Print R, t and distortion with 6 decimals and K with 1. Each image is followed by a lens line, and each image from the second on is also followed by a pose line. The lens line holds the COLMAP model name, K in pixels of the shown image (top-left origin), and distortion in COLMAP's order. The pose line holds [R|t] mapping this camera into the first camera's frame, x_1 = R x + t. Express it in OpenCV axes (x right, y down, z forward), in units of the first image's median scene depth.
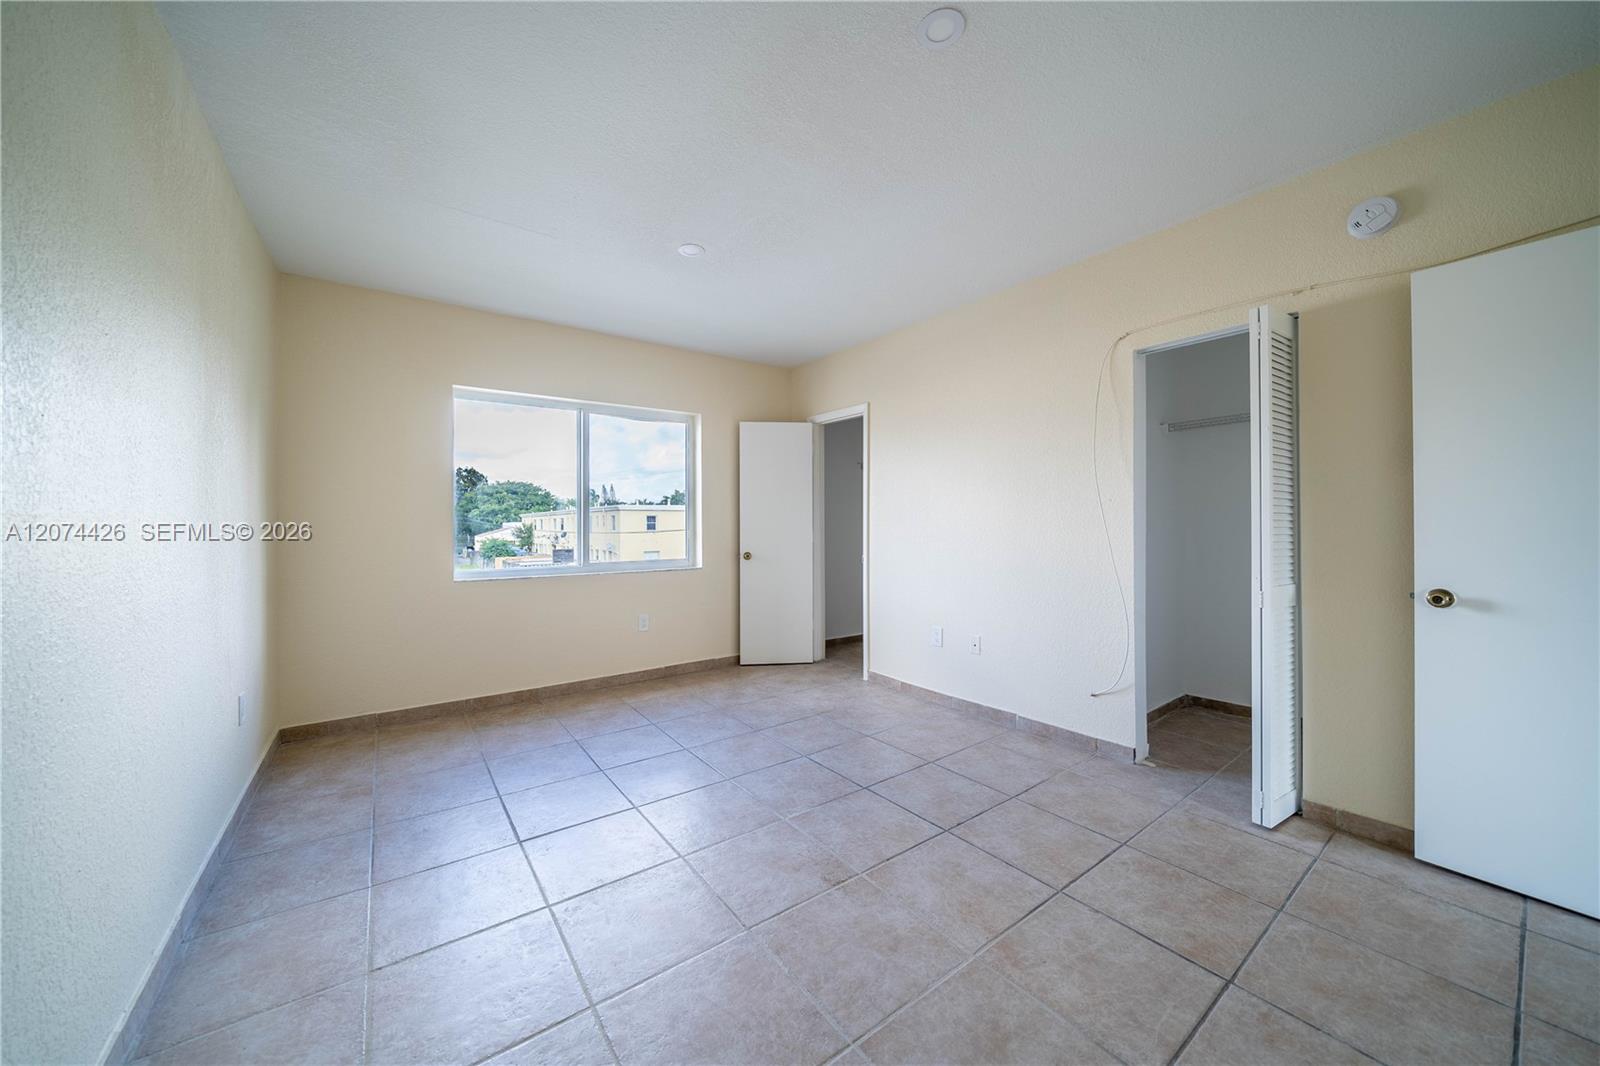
lens RADIAL K [[559.1, 0, 792.7], [0, 559.1, 525.0], [0, 0, 1]] dist [-0.007986, -0.000145]
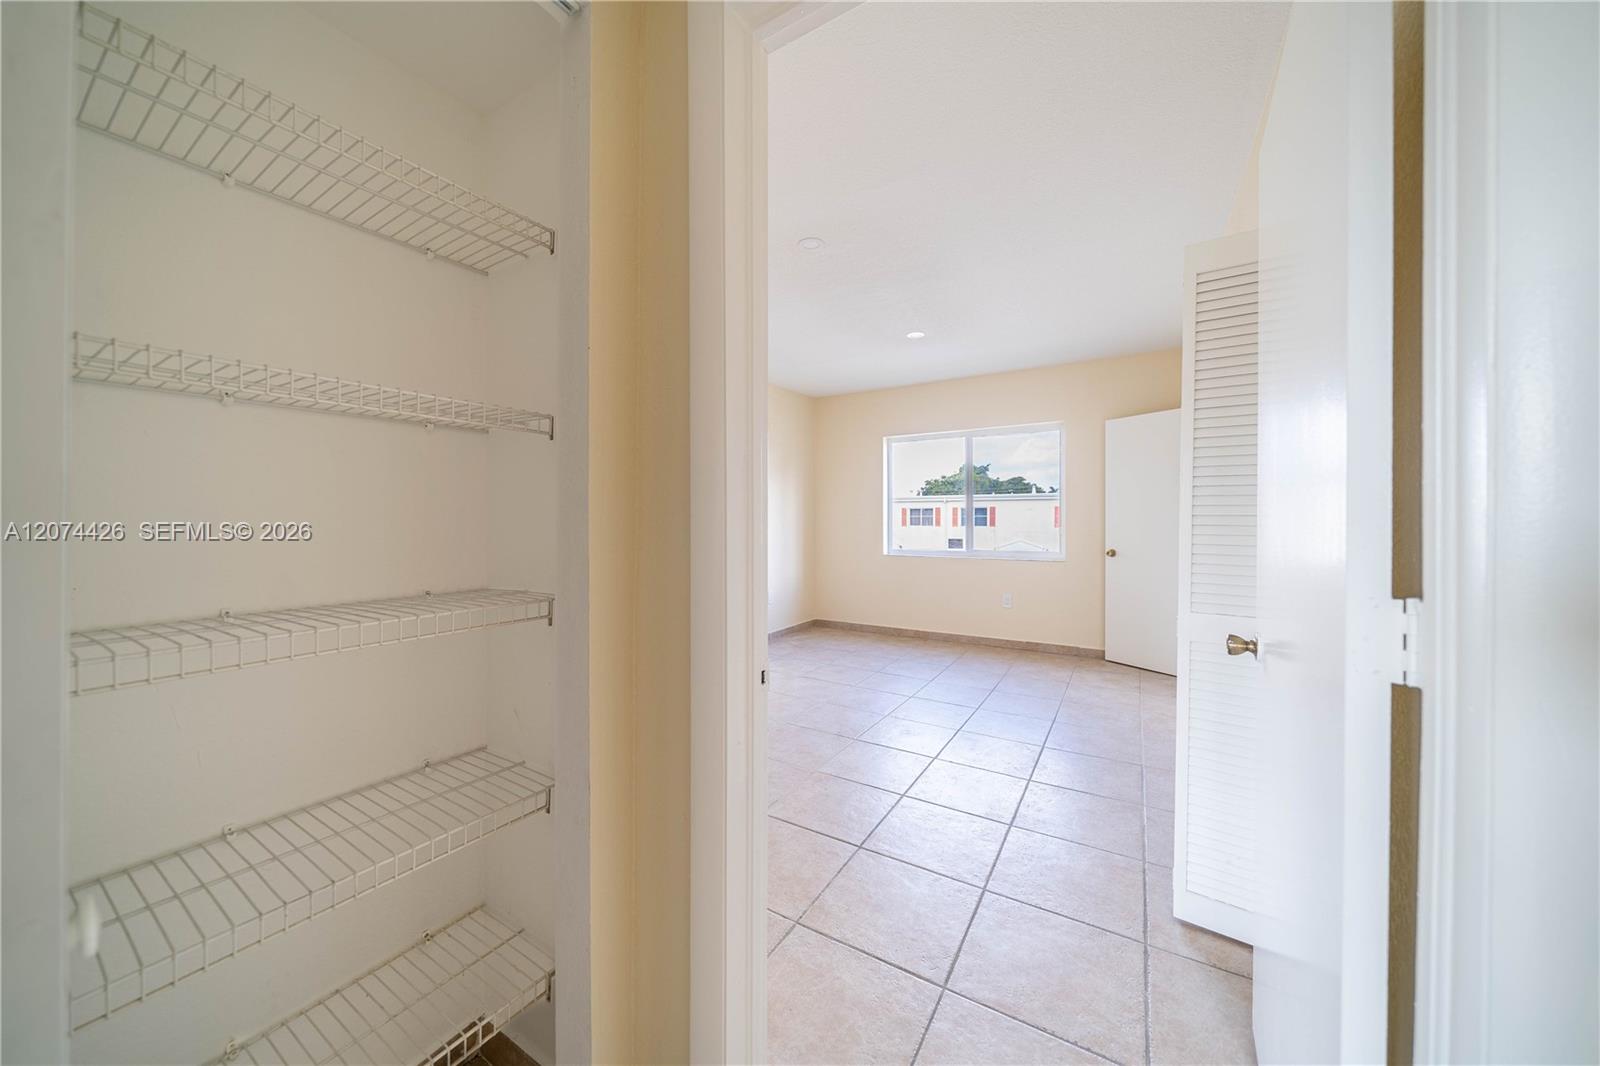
lens RADIAL K [[559.1, 0, 792.7], [0, 559.1, 525.0], [0, 0, 1]] dist [-0.007986, -0.000145]
pose [[0.366997, 0.012604, -0.930137, 0.725893], [-0.001825, 0.999916, 0.012829, -0.008502], [0.930220, -0.003011, 0.366989, 0.110416]]
